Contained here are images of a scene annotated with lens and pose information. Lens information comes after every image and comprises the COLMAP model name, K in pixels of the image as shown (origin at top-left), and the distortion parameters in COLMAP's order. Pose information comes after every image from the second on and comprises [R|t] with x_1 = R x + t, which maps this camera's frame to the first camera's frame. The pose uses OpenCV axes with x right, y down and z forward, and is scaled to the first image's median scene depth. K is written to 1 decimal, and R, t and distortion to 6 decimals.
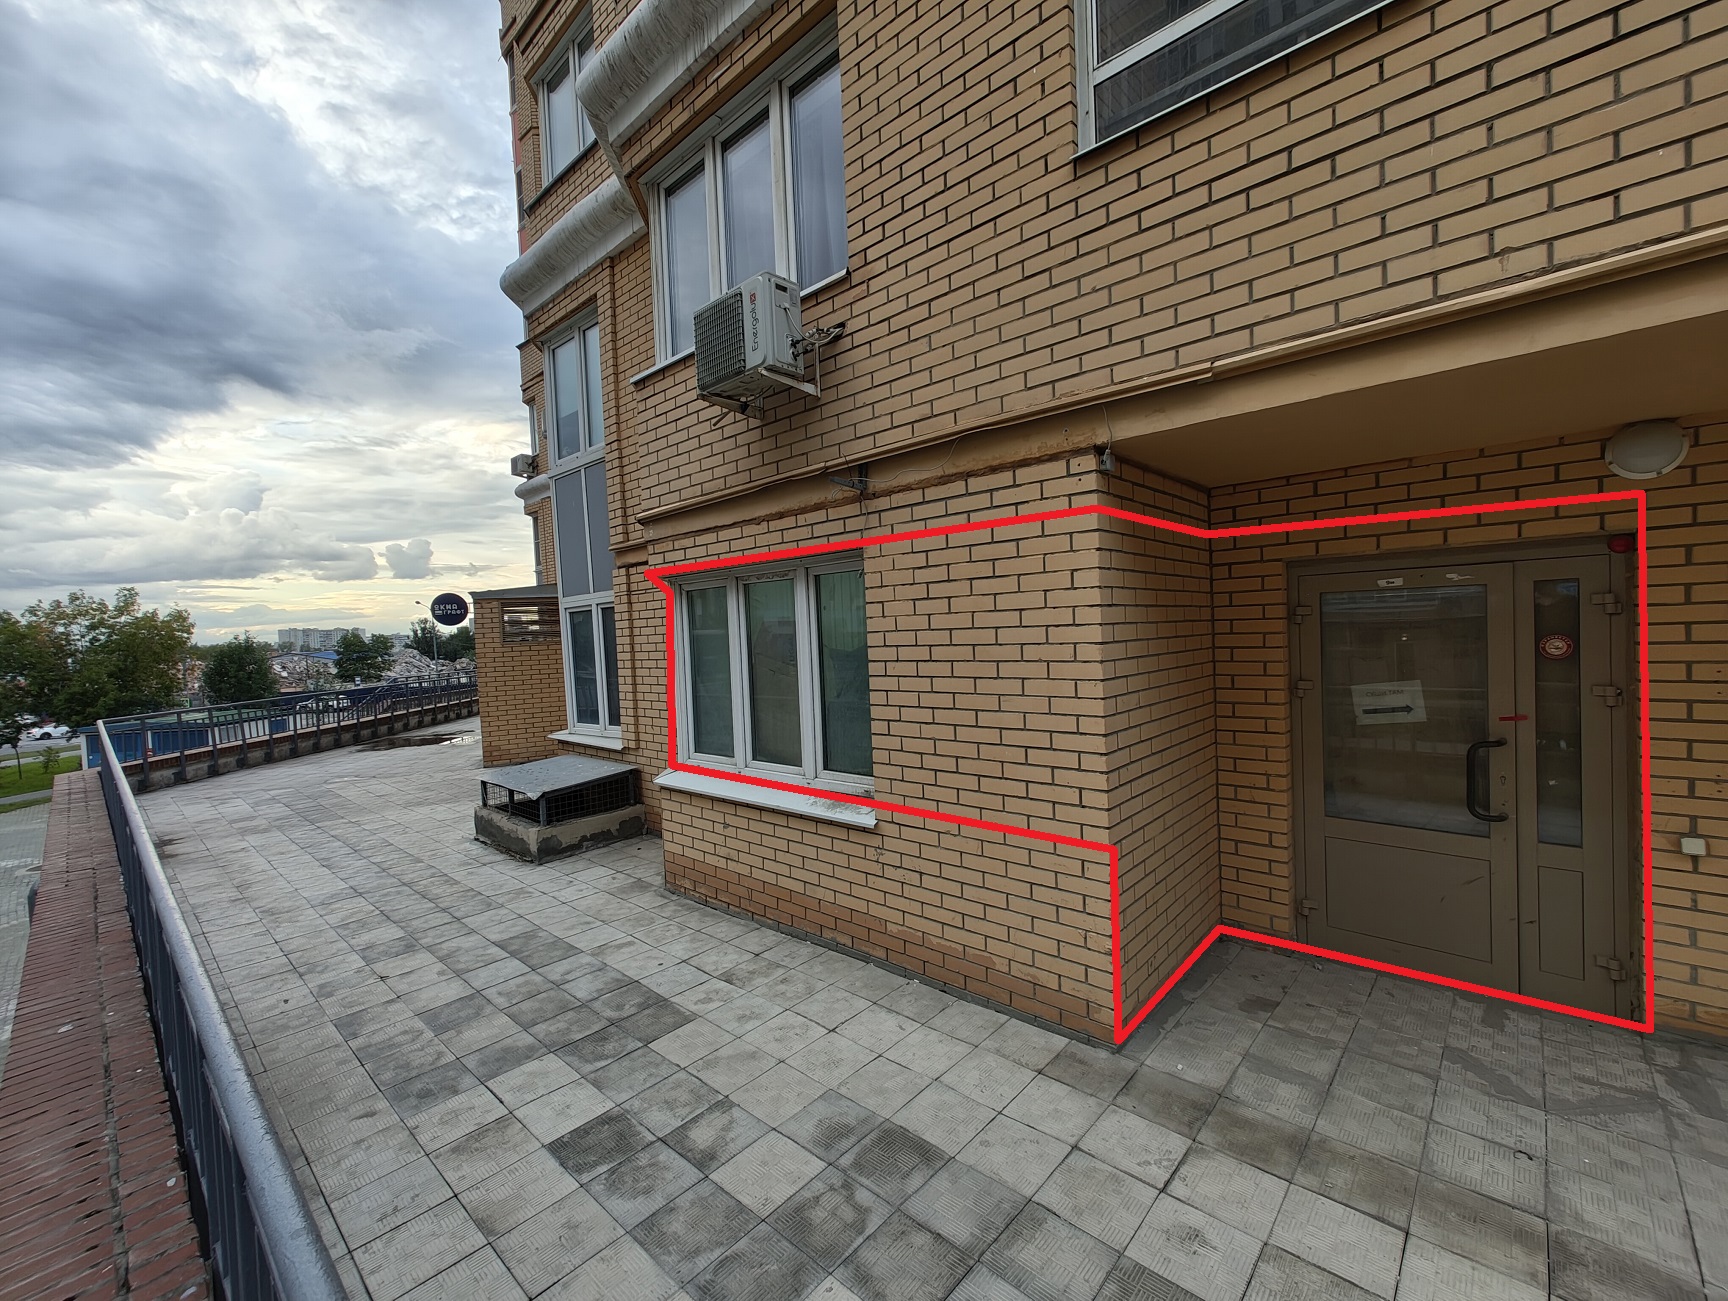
lens RADIAL K [[718.5, 0, 857.4], [0, 718.5, 653.0], [0, 0, 1]] dist [-0.003063, 0.000924]
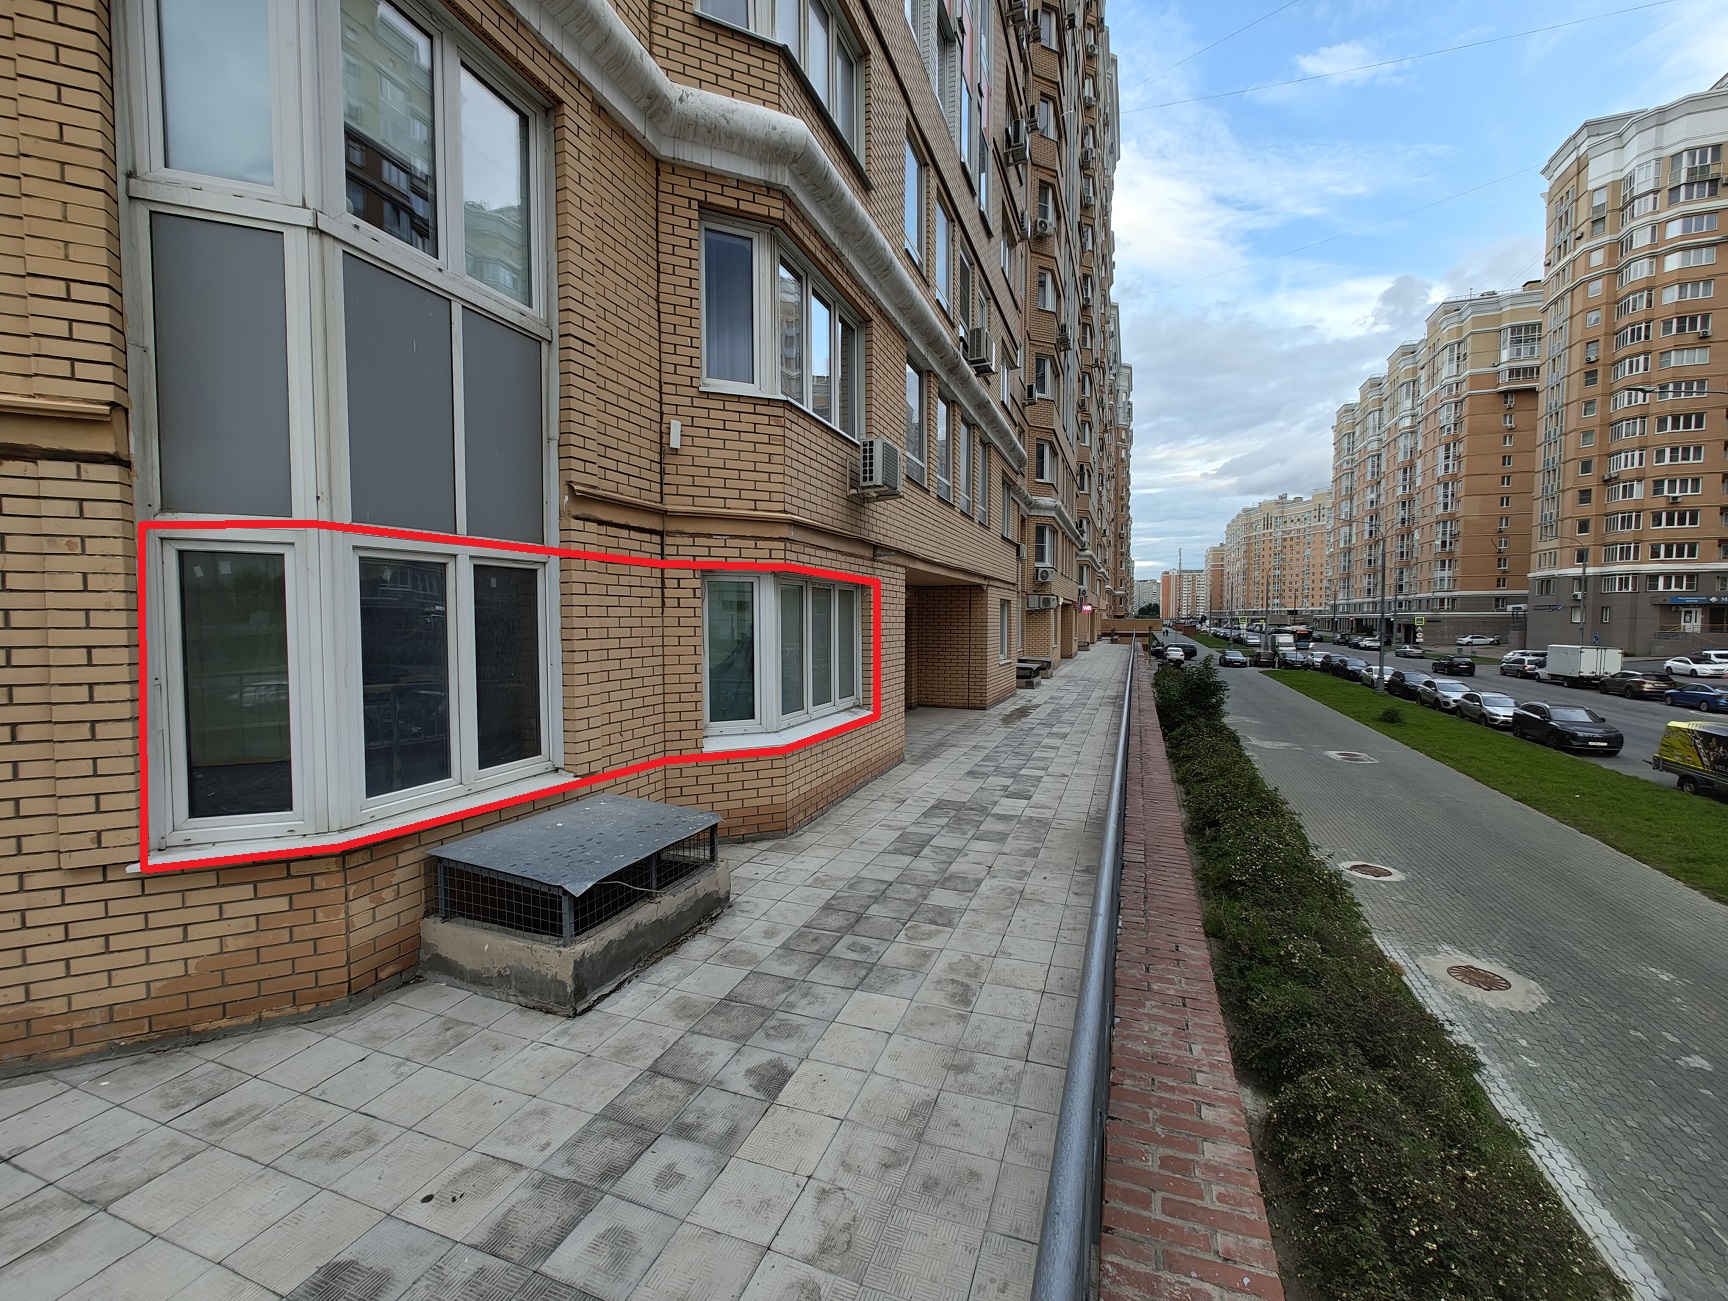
lens RADIAL K [[718.5, 0, 861.1], [0, 718.5, 652.5], [0, 0, 1]] dist [-0.003063, 0.000924]
pose [[-0.369448, 0.003752, 0.929244, -2.351307], [0.047386, 0.998767, 0.014807, 0.031781], [-0.928042, 0.049504, -0.369170, 2.197487]]
